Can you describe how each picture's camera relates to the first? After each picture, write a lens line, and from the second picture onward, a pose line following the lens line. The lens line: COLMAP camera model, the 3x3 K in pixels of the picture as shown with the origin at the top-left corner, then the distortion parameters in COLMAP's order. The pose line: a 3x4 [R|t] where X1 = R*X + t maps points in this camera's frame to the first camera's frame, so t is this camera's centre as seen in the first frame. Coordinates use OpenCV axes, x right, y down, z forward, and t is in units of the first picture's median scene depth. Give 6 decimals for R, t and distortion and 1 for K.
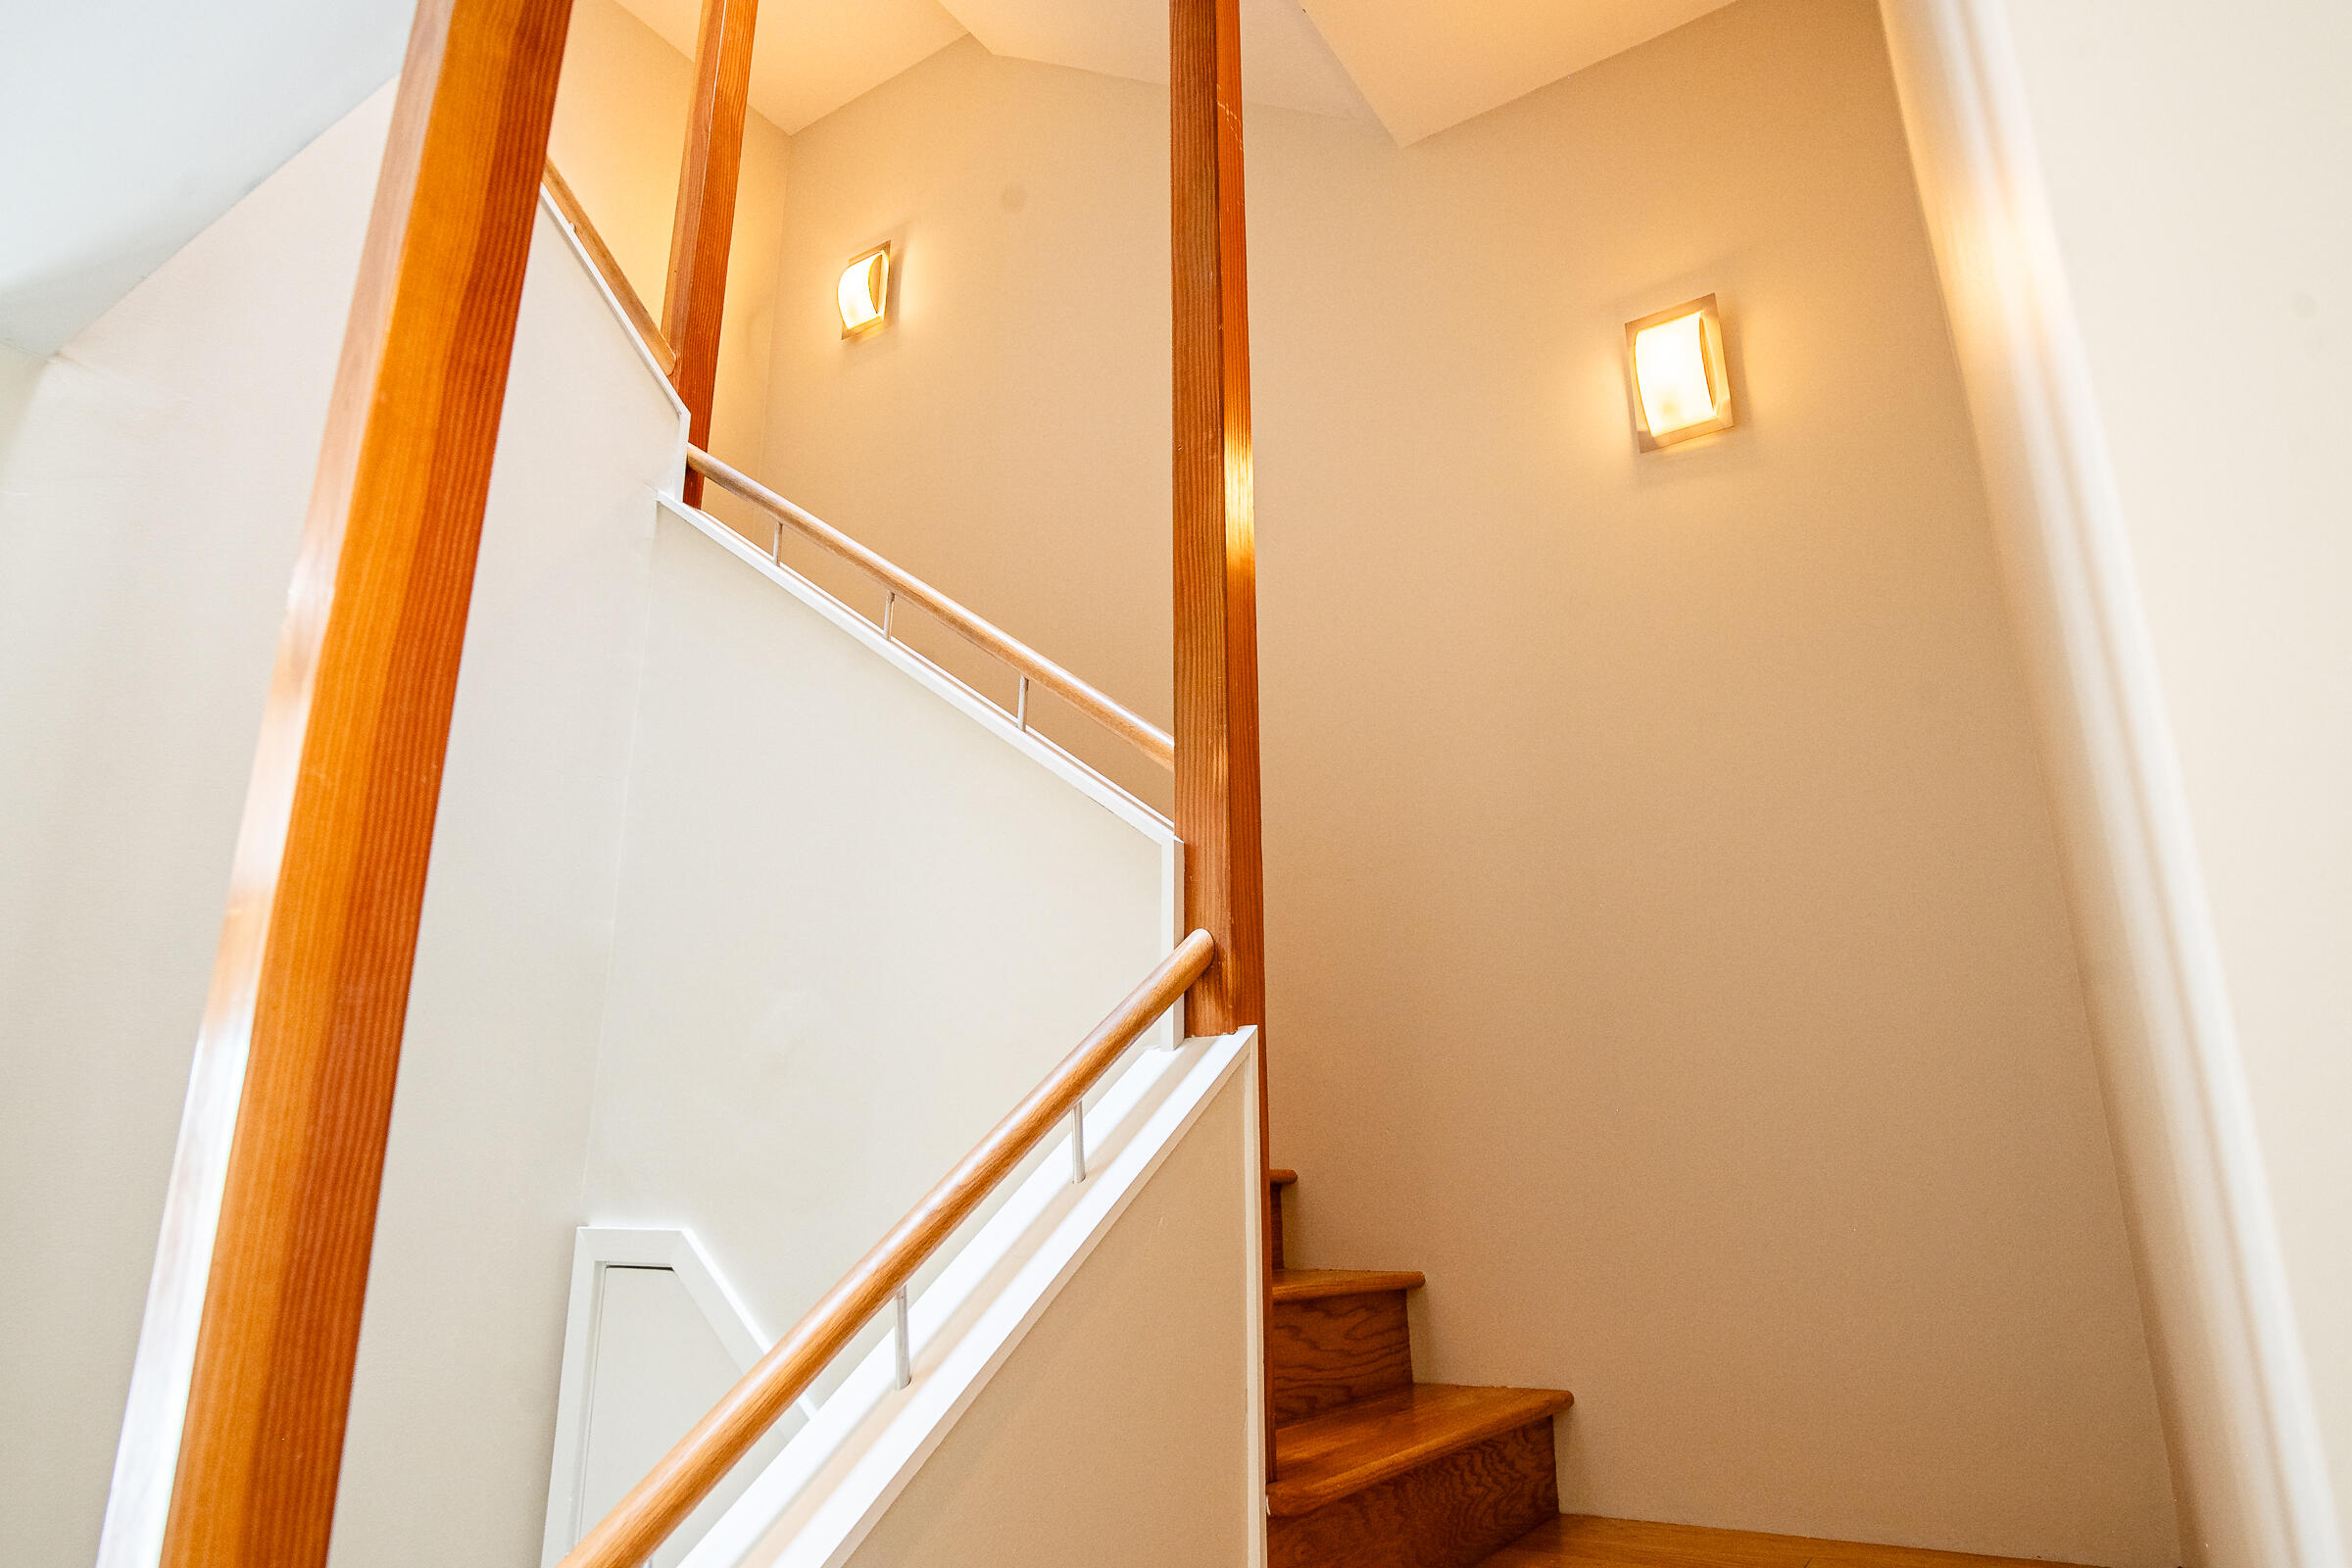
lens RADIAL K [[1390.6, 0, 1183.2], [0, 1390.6, 787.1], [0, 0, 1]] dist [-0.040022, 0.017726]
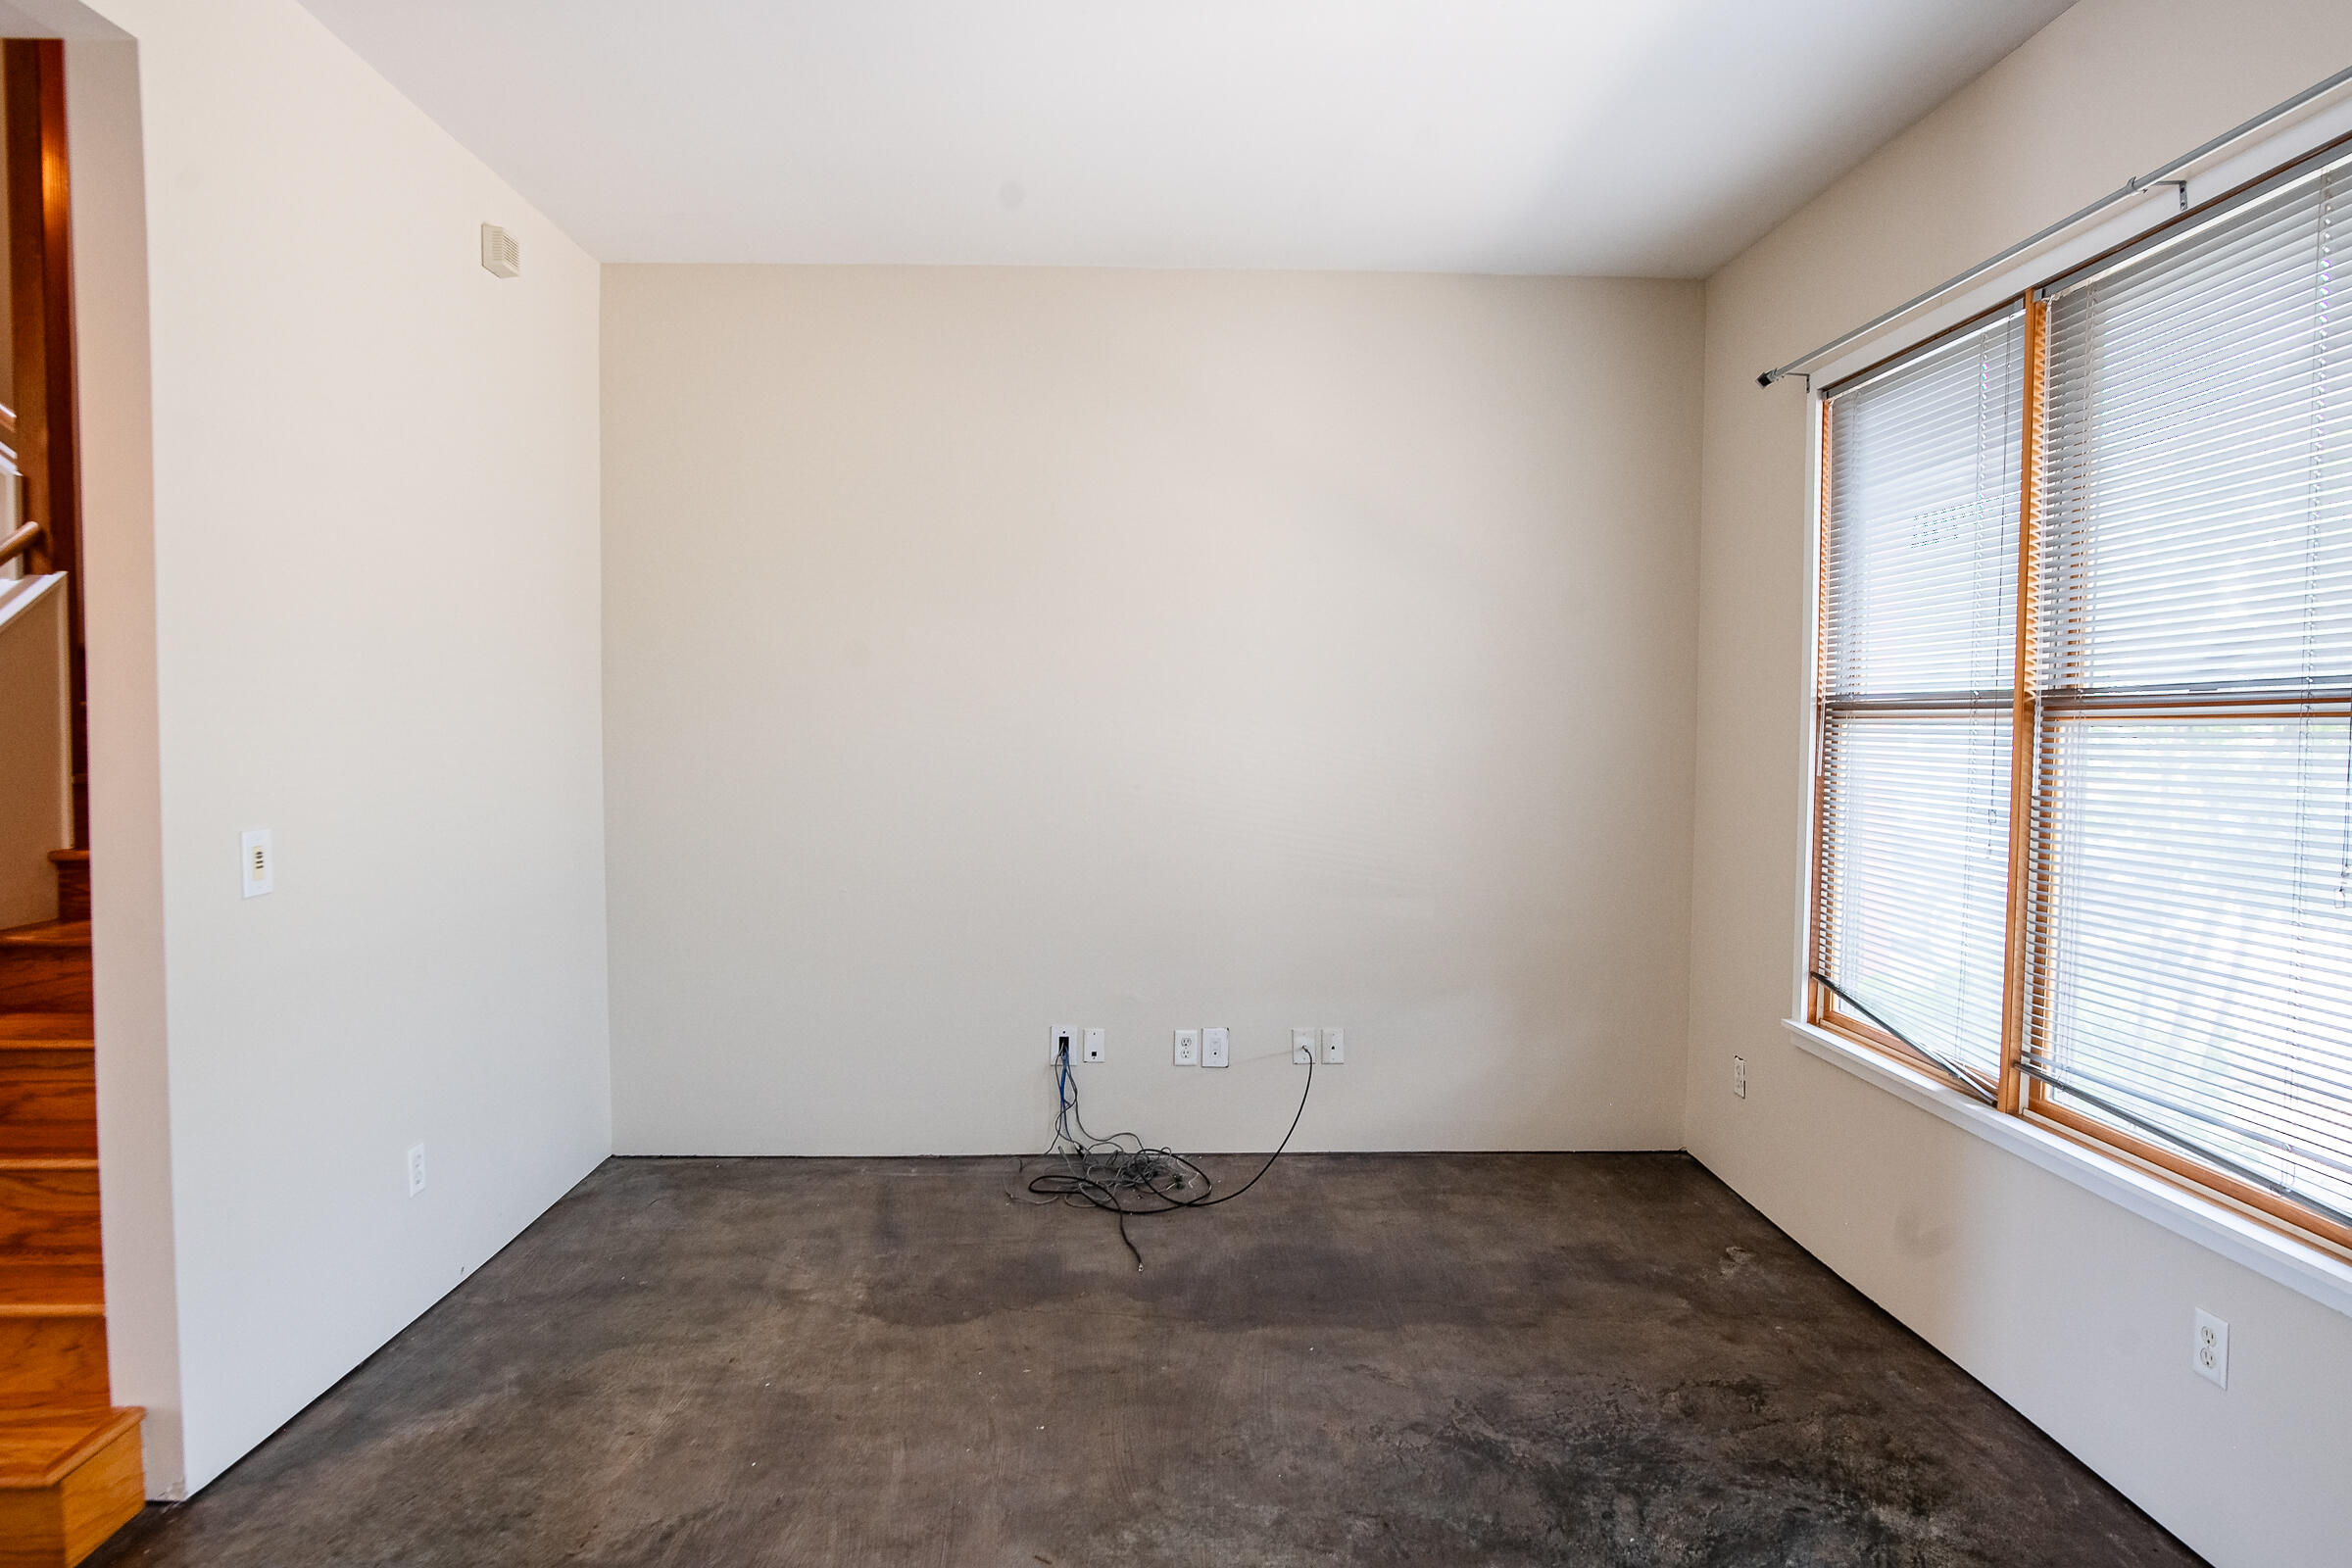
lens RADIAL K [[1371.3, 0, 1181.7], [0, 1371.3, 789.7], [0, 0, 1]] dist [-0.035134, 0.014389]
pose [[0.824104, -0.019835, 0.566091, 0.269113], [-0.172779, 0.942957, 0.284568, -0.367544], [-0.539444, -0.332323, 0.773667, -1.511202]]
